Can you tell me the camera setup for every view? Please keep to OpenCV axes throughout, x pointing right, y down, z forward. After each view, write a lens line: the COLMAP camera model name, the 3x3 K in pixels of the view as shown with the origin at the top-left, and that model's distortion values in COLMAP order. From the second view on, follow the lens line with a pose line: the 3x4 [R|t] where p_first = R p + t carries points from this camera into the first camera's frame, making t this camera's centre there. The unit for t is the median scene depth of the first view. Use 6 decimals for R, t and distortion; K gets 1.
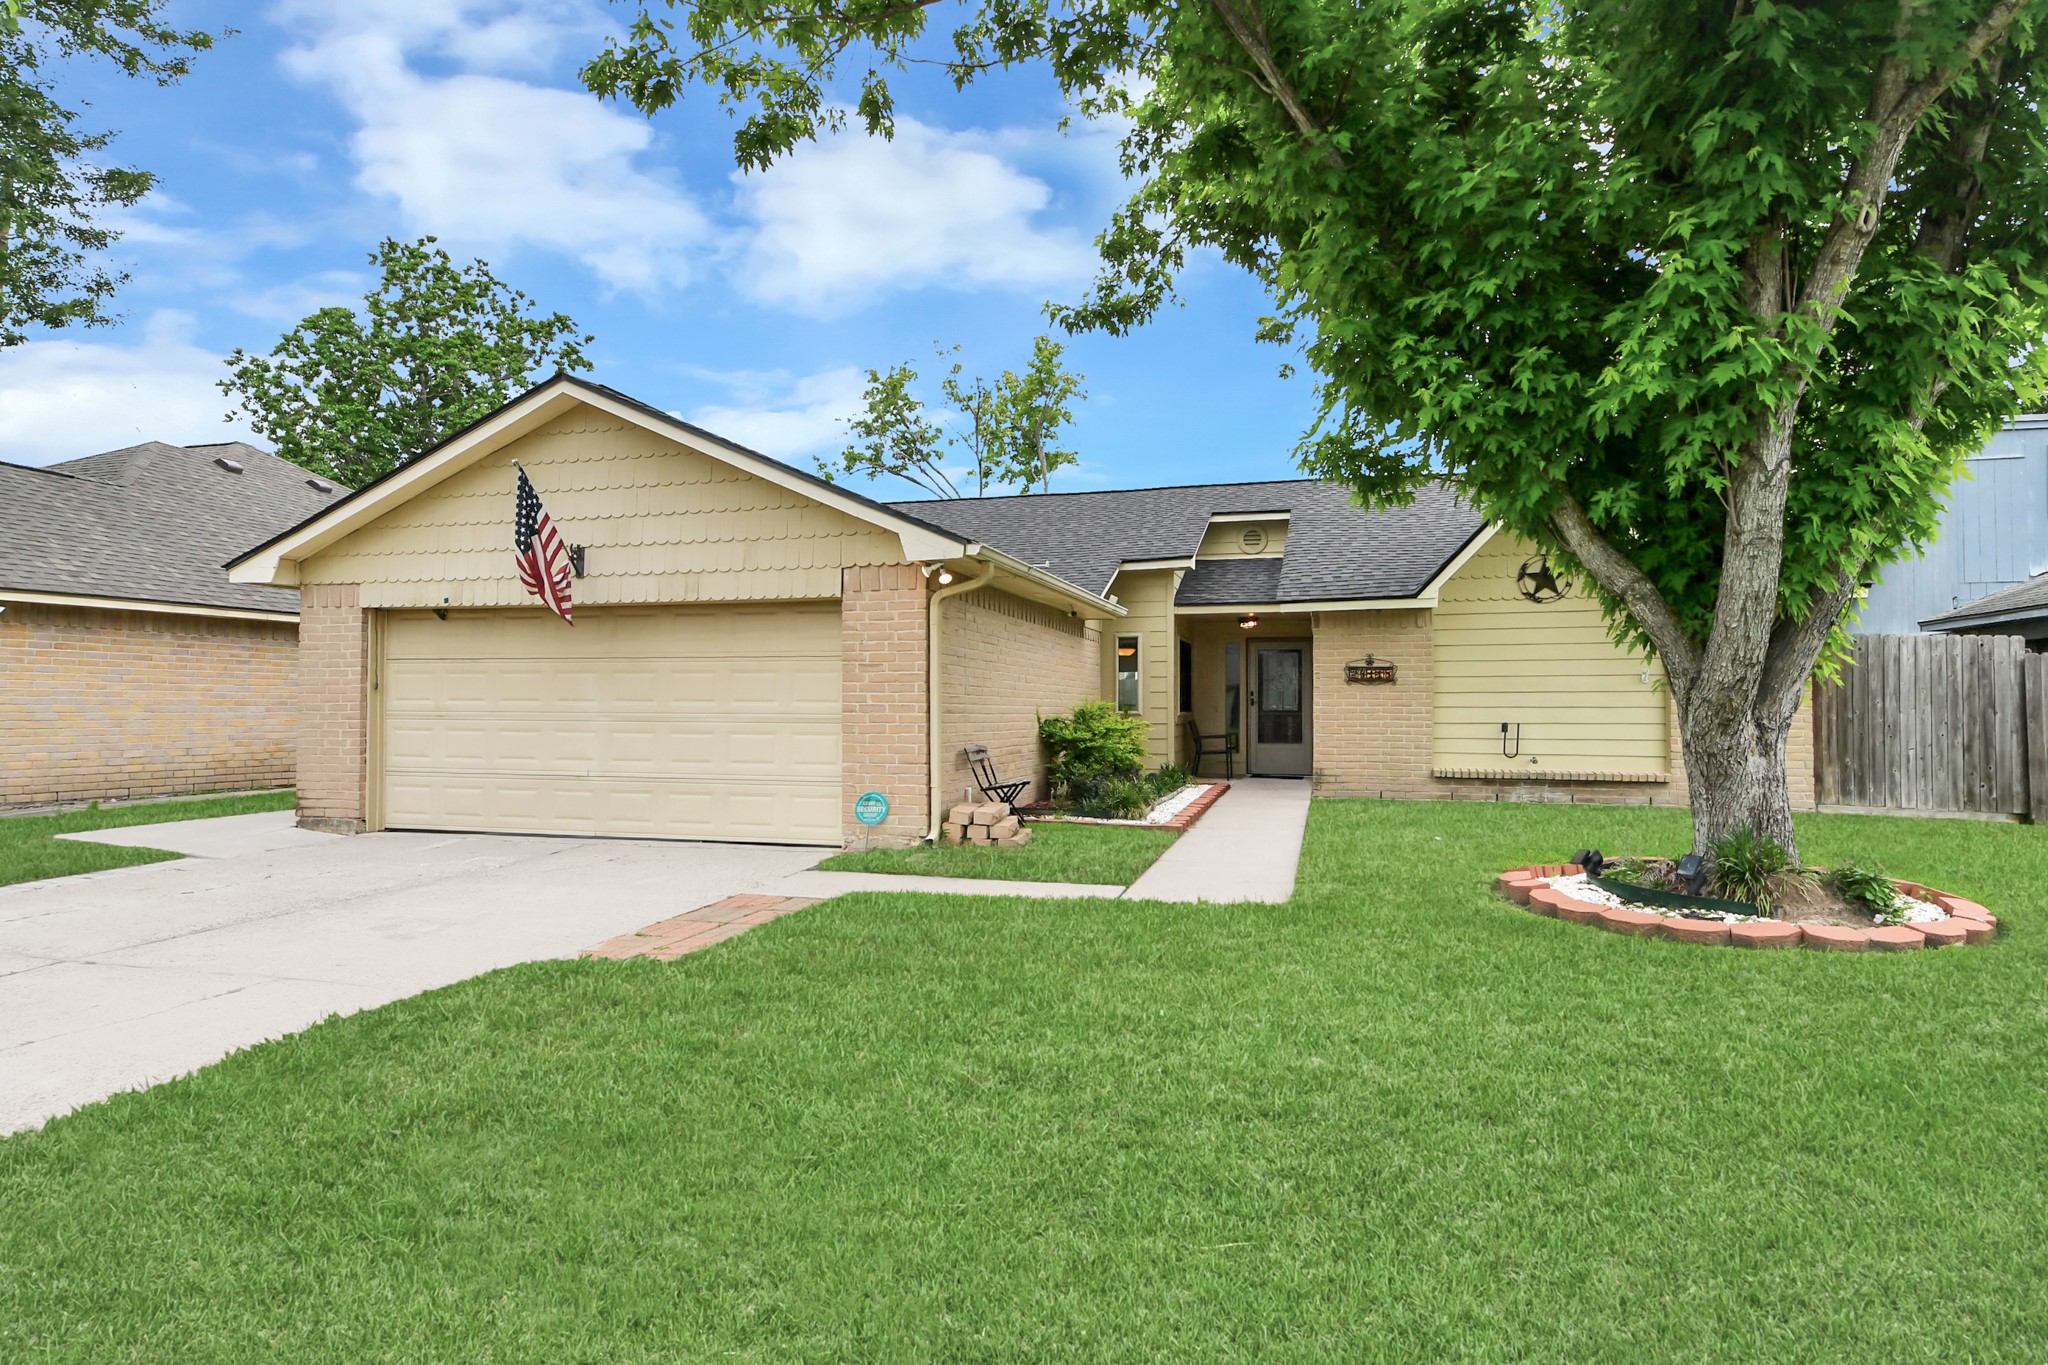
lens RADIAL K [[1135.6, 0, 1024.0], [0, 1135.6, 682.5], [0, 0, 1]] dist [-0.001459, -0.001217]
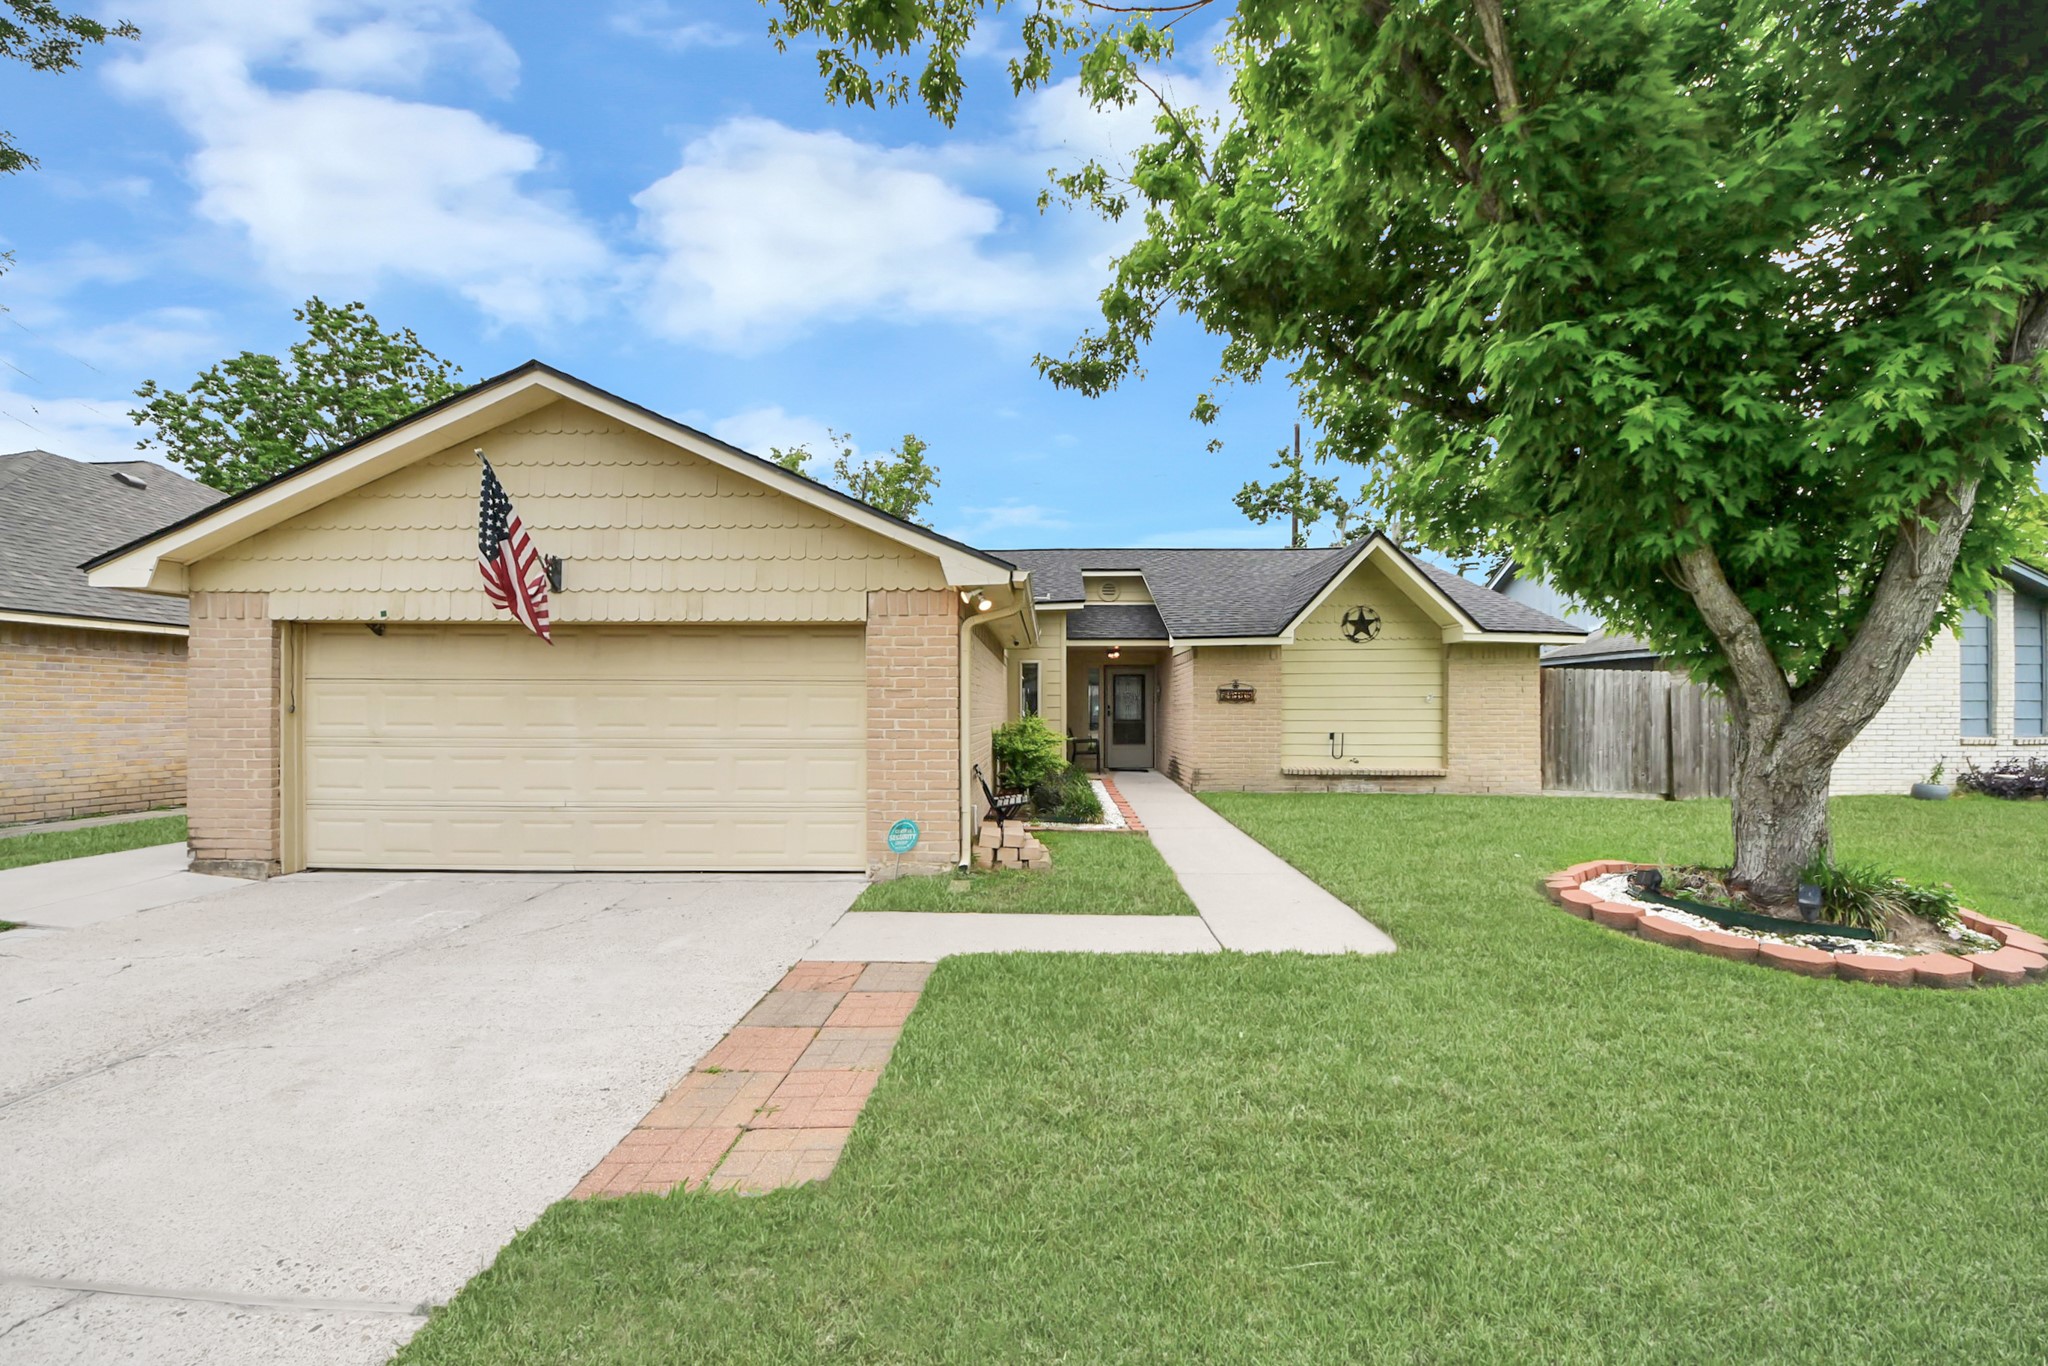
lens RADIAL K [[741.6, 0, 1036.1], [0, 741.6, 707.4], [0, 0, 1]] dist [0.014239, -0.013587]
pose [[0.967501, -0.001042, 0.252864, -0.158082], [-0.004509, 0.999761, 0.021373, -0.013215], [-0.252826, -0.021819, 0.967266, 0.297982]]
